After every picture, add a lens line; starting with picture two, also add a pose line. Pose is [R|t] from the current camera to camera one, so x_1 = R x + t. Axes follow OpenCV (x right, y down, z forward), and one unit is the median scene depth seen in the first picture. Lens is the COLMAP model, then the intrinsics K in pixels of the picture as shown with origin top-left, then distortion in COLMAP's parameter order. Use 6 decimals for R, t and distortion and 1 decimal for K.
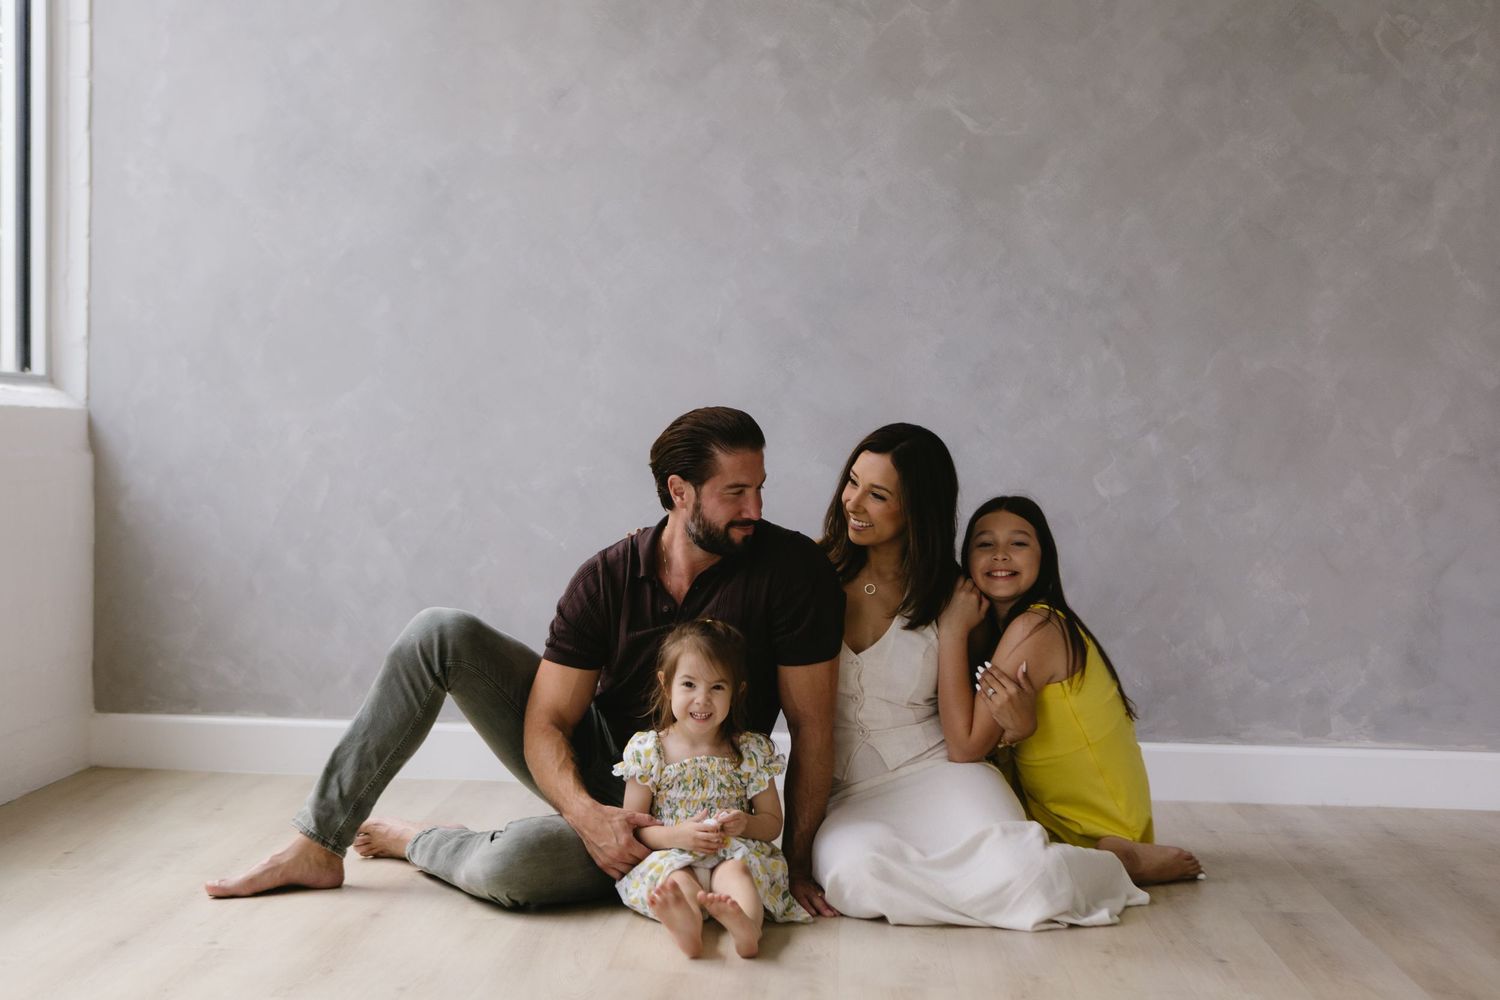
lens RADIAL K [[2184.3, 0, 748.6], [0, 2184.3, 472.8], [0, 0, 1]] dist [-0.027310, -0.120535]
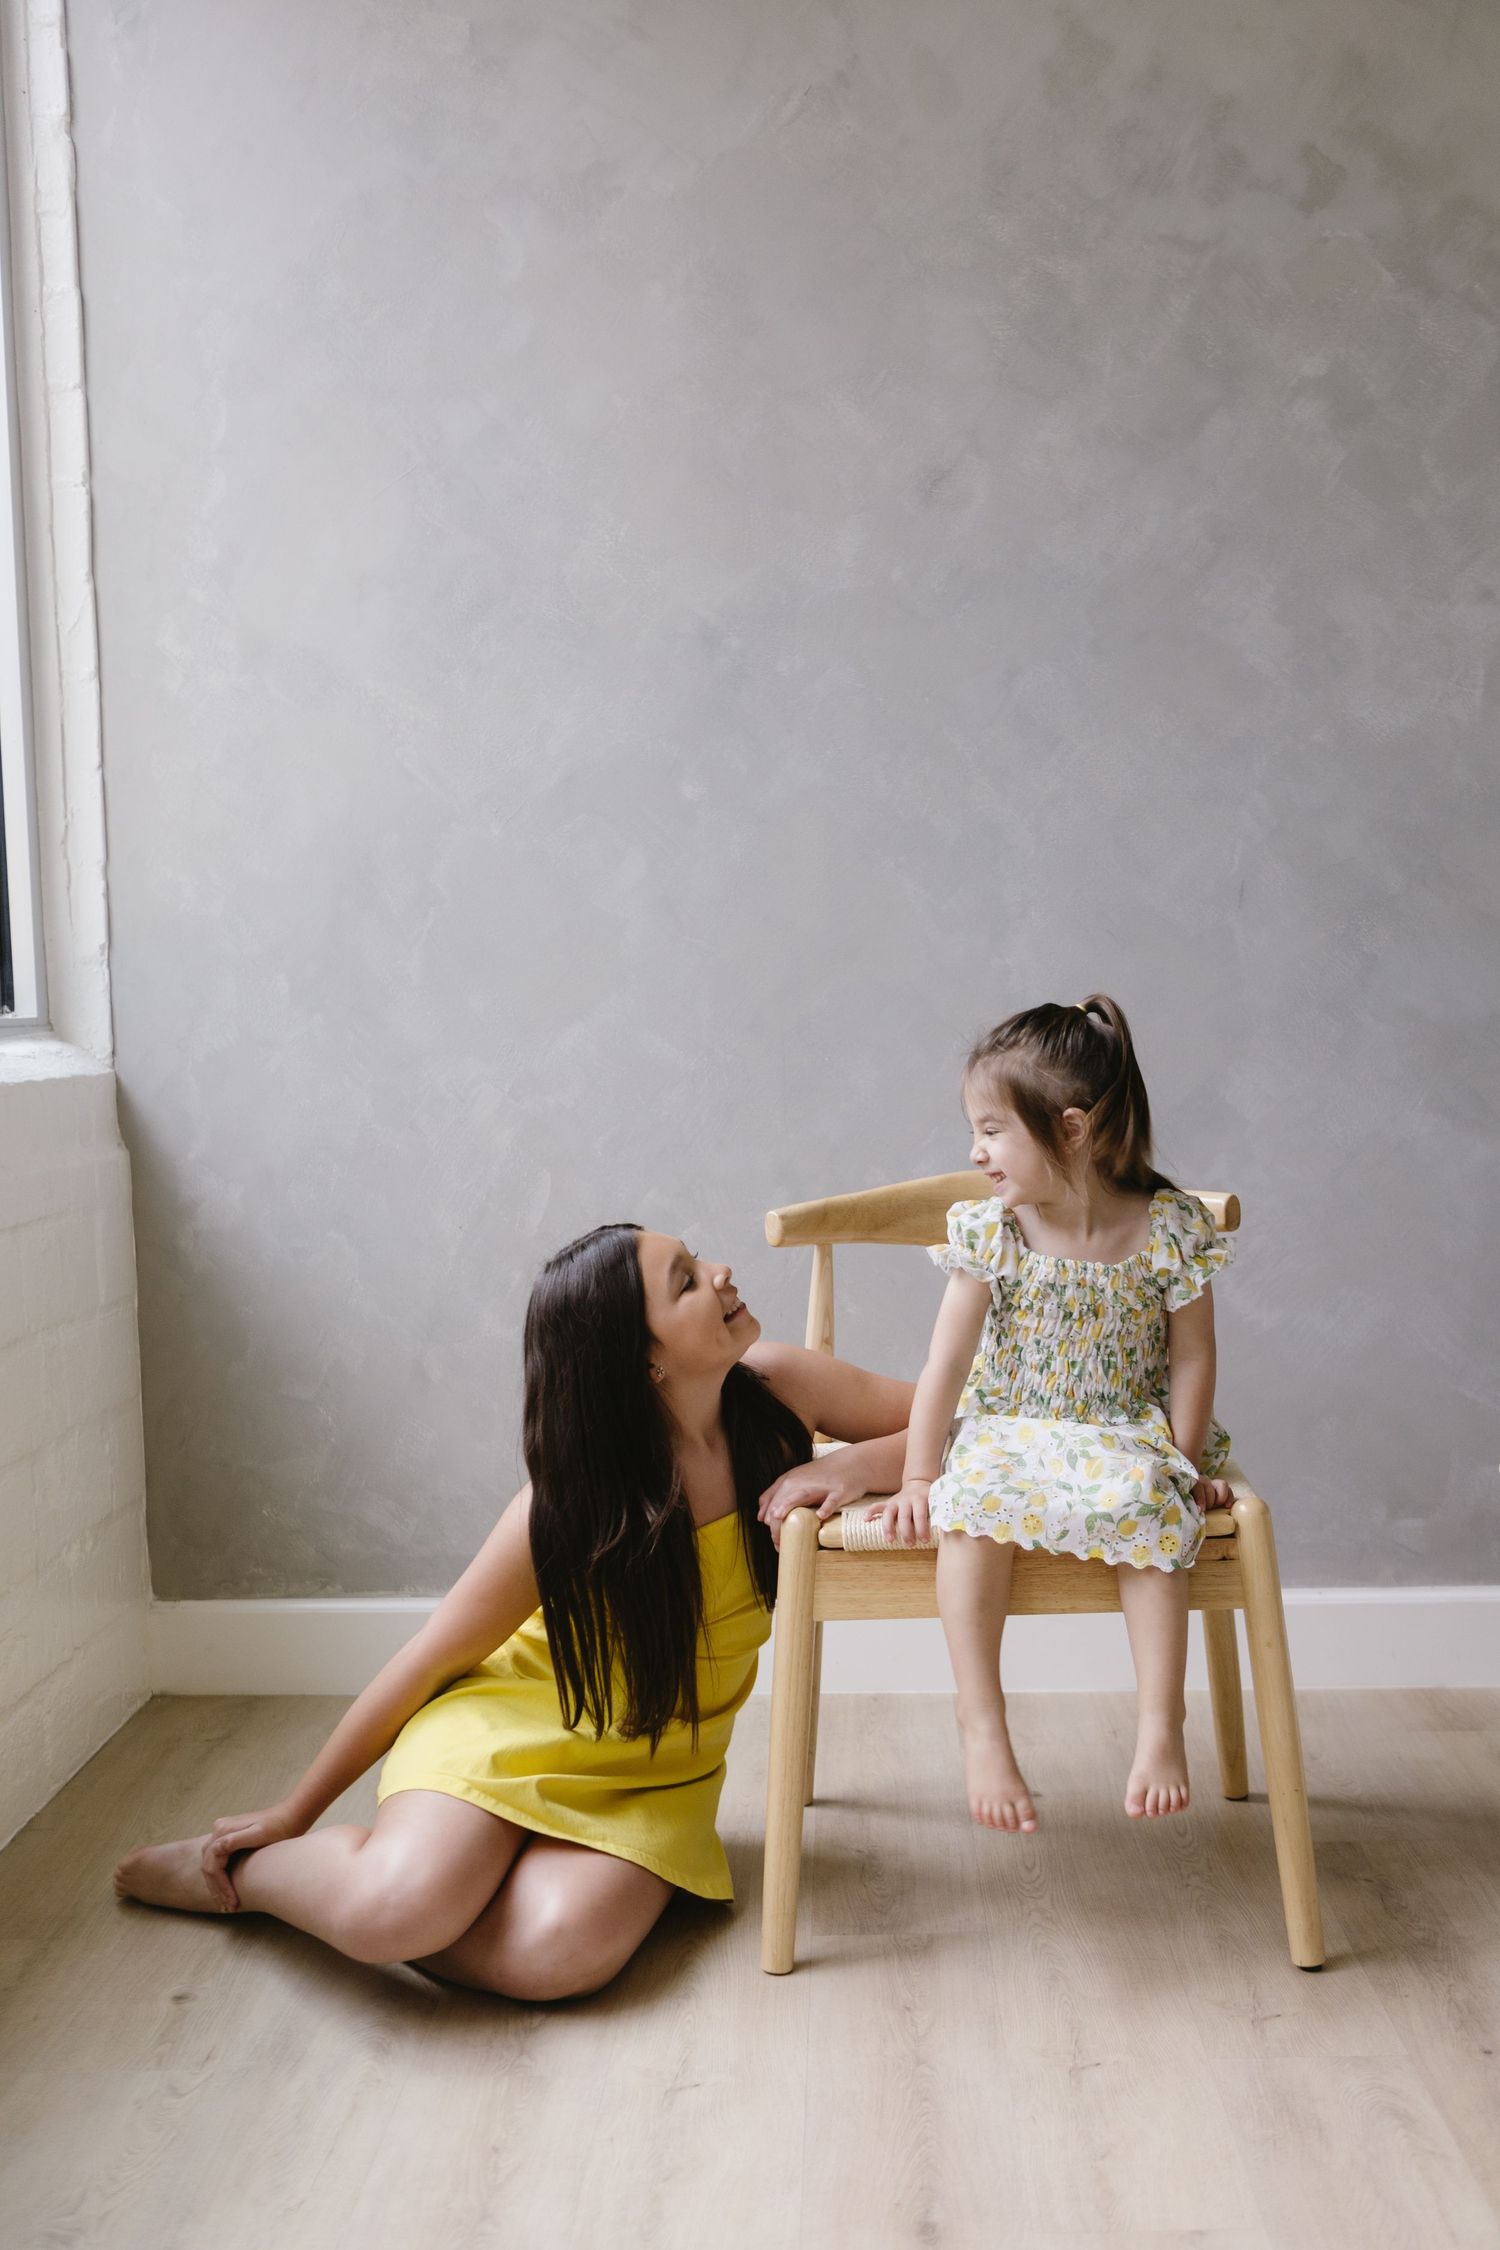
lens RADIAL K [[2436.7, 0, 750.0], [0, 2436.7, 1125.0], [0, 0, 1]] dist [-0.033777, 0.013061]
pose [[0.998952, -0.044890, 0.008927, -0.149506], [0.044609, 0.998569, 0.029509, -0.027924], [-0.010239, -0.029080, 0.999525, 0.376099]]
